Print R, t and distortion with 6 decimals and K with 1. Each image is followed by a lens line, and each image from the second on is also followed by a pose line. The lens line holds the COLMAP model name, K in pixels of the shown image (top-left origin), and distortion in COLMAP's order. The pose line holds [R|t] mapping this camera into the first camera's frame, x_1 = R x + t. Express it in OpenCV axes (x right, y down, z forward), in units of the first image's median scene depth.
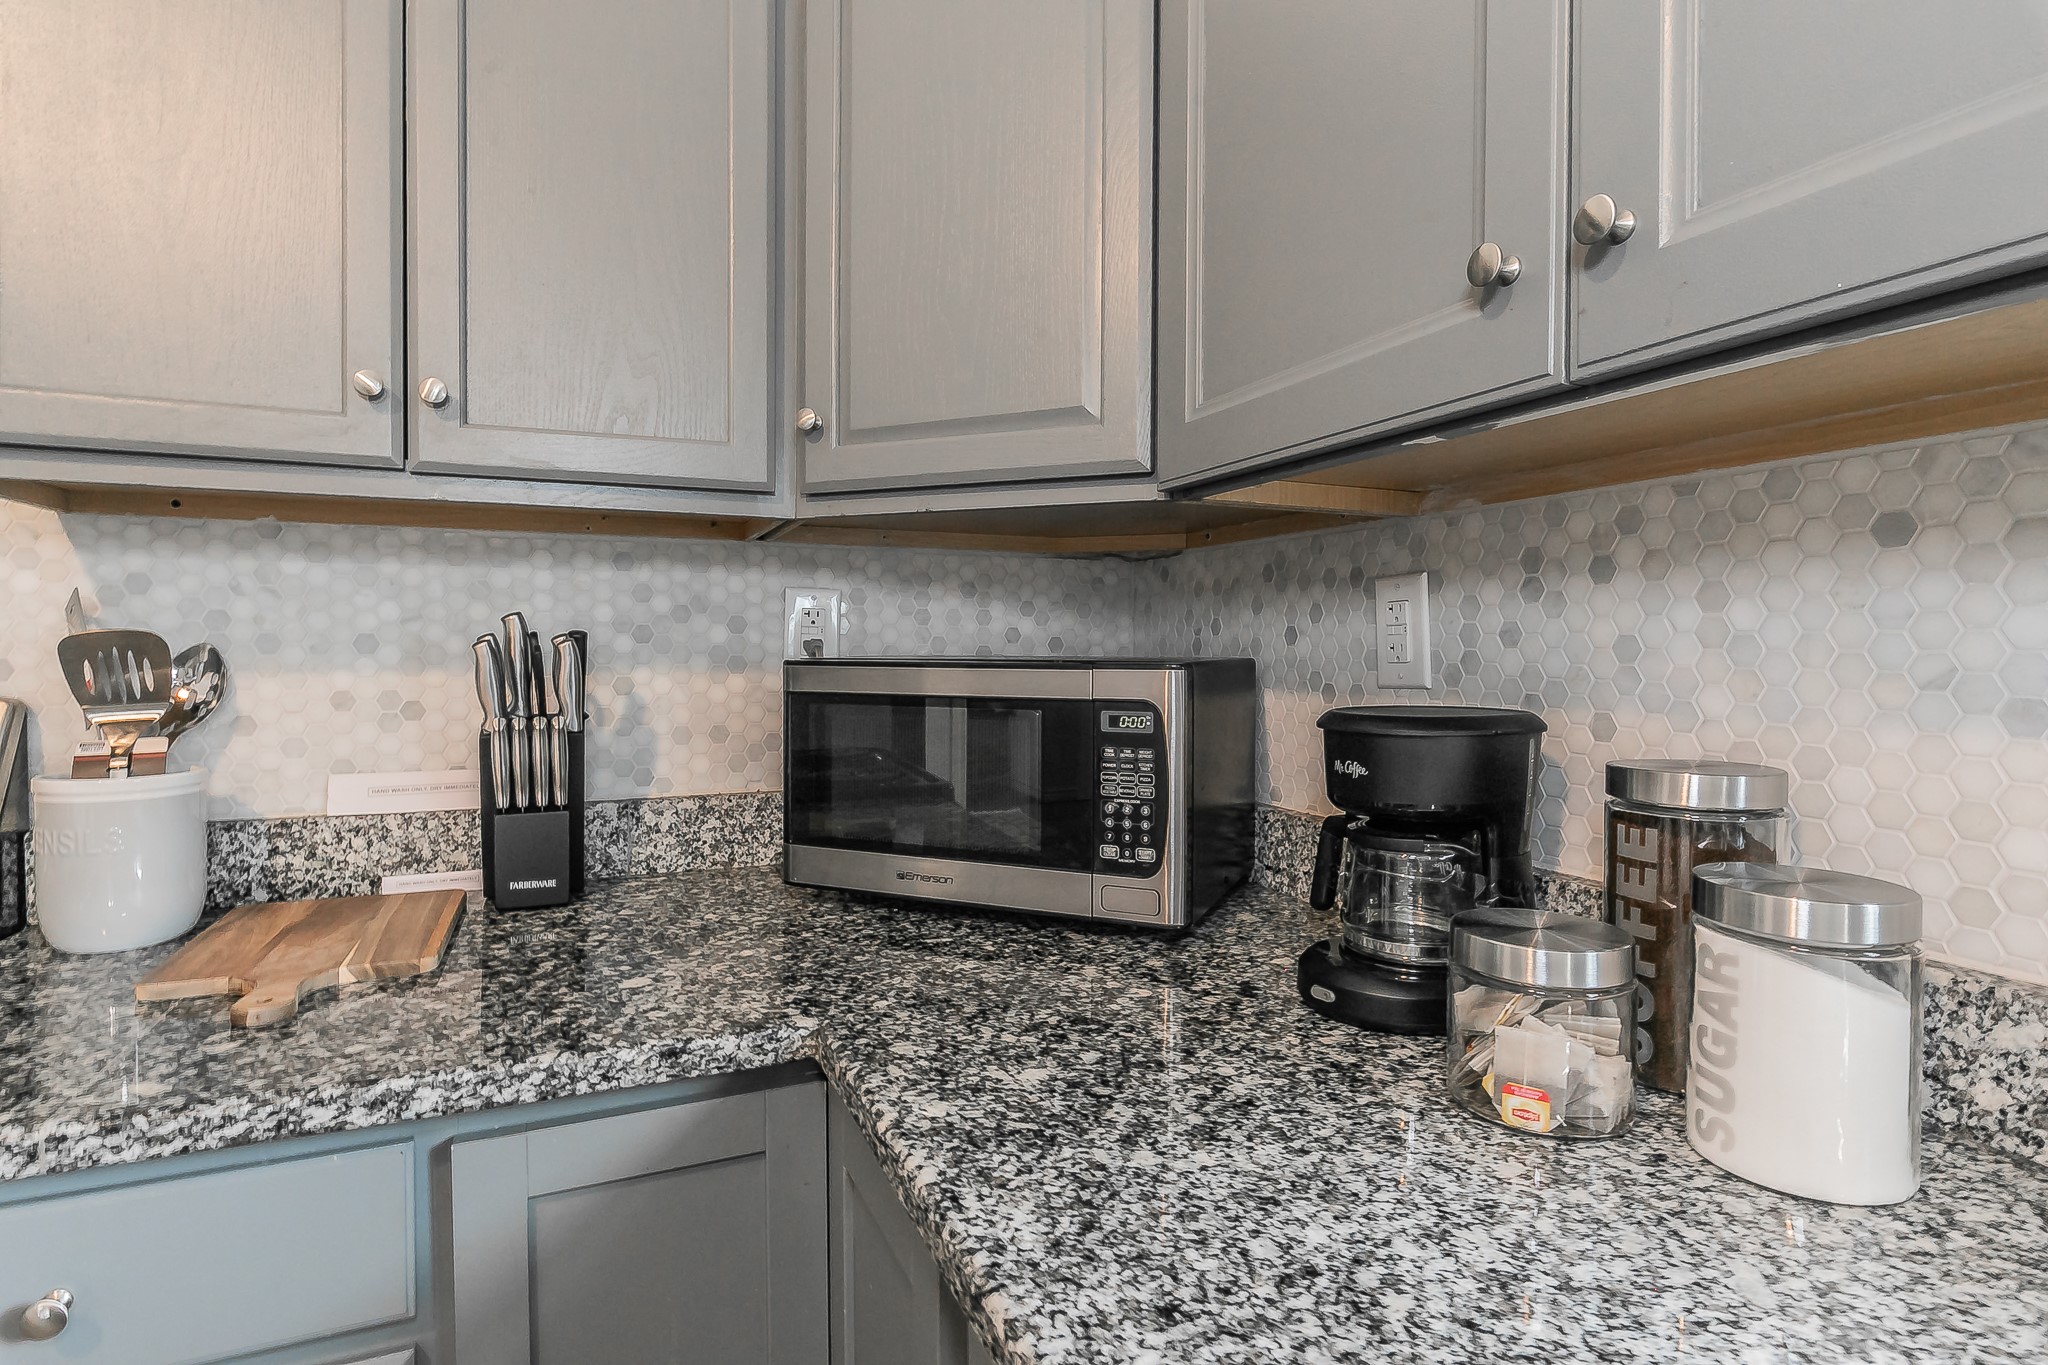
lens RADIAL K [[1030.8, 0, 1018.5], [0, 1030.8, 671.5], [0, 0, 1]] dist [-0.004258, -0.000617]
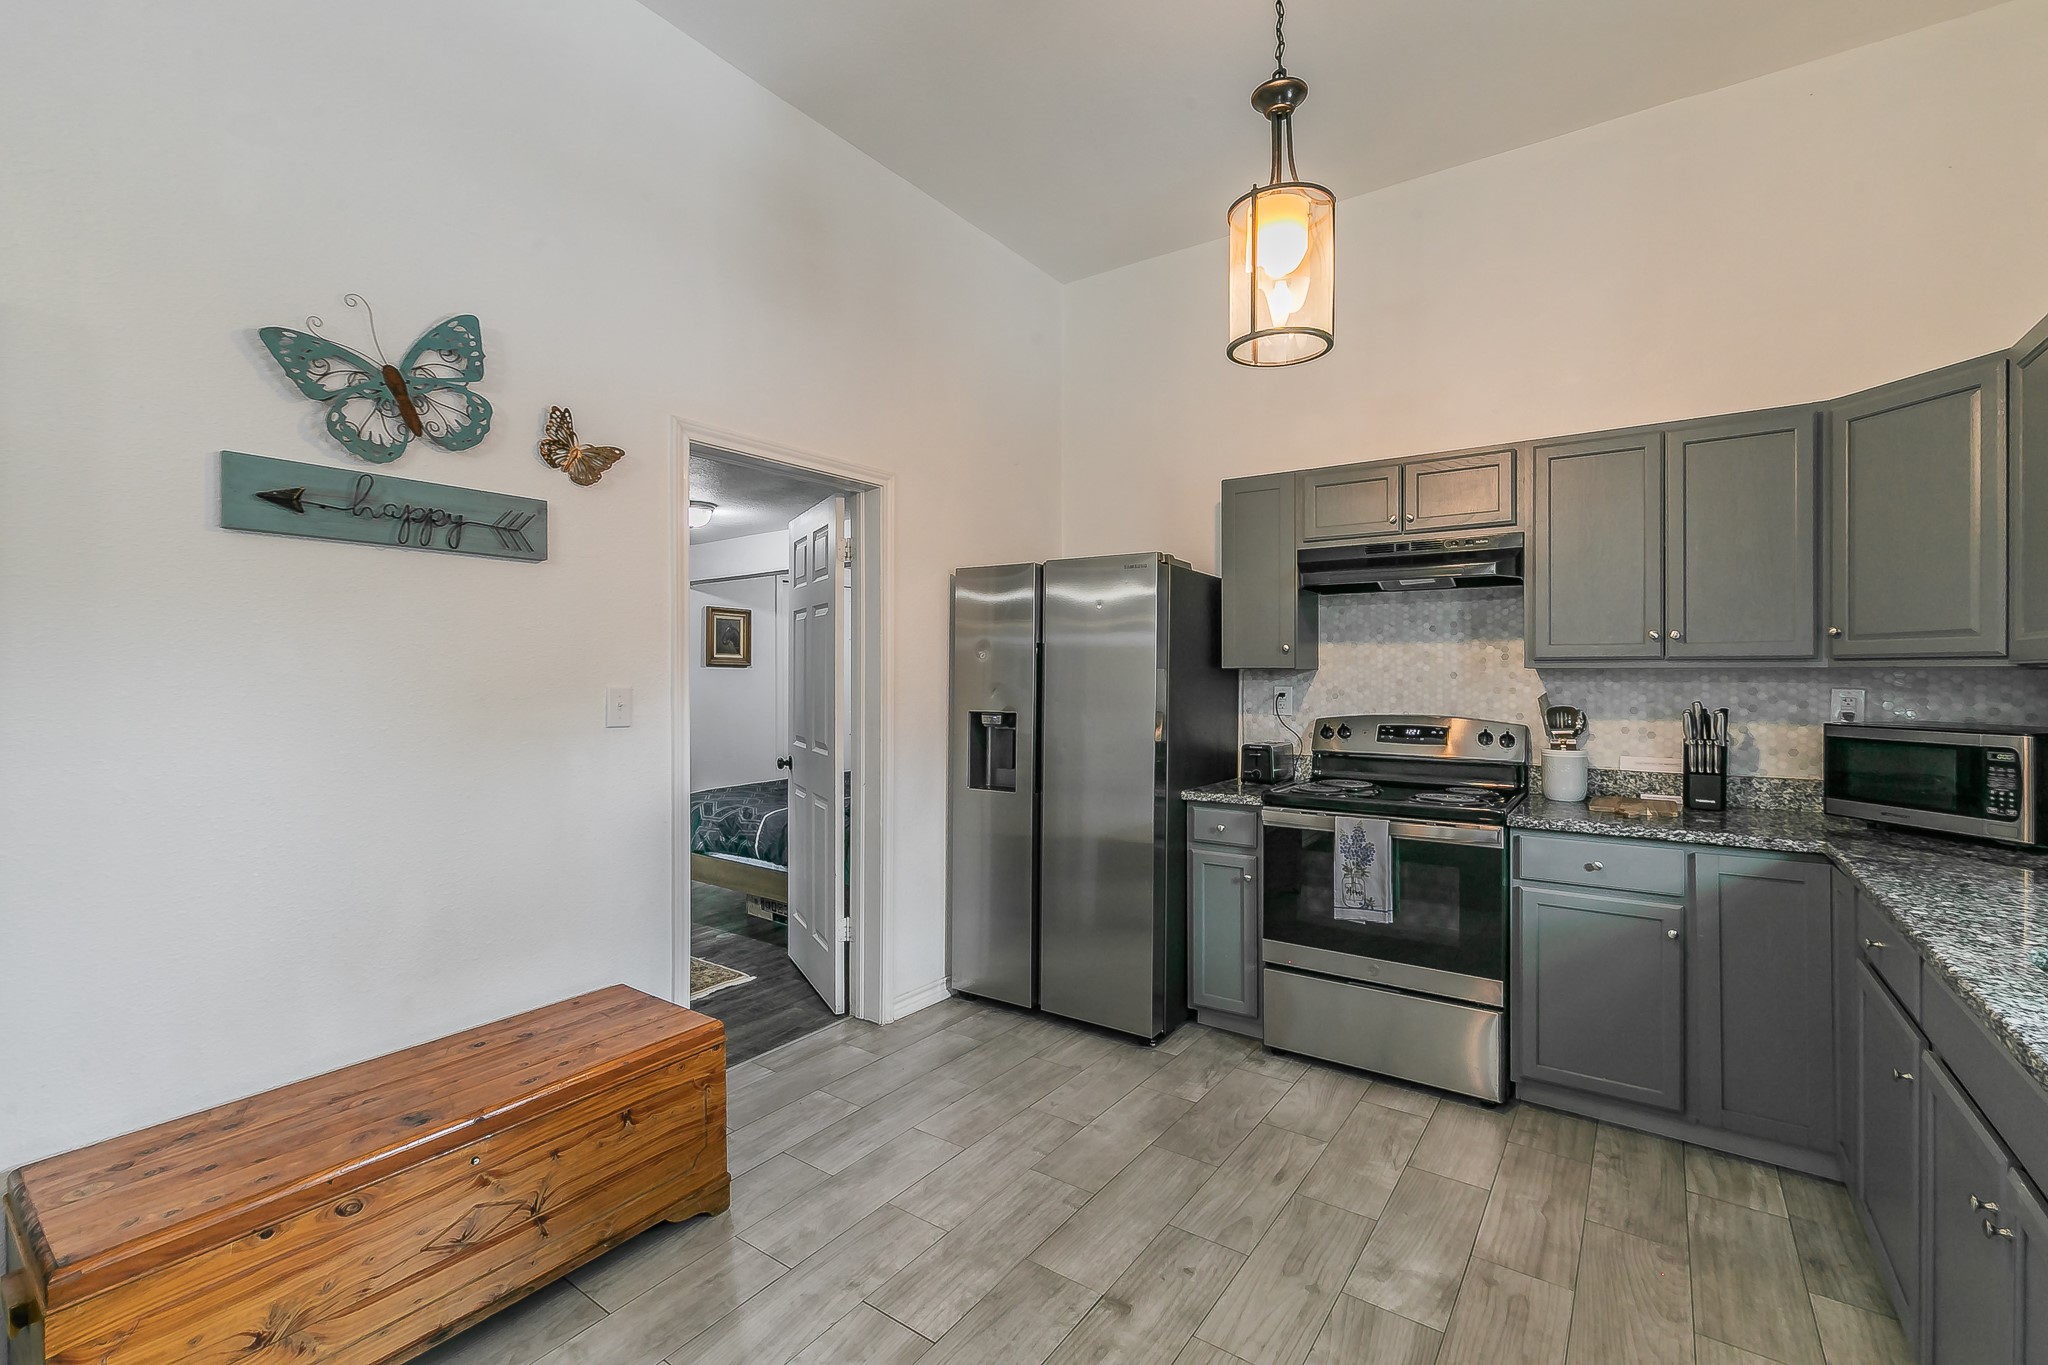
lens RADIAL K [[891.2, 0, 1034.3], [0, 891.2, 664.5], [0, 0, 1]] dist [-0.000724, 0.002698]
pose [[0.531210, -0.011756, -0.847159, 0.586690], [-0.020592, 0.999429, -0.026782, -0.055916], [0.846990, 0.031671, 0.530664, -1.762345]]
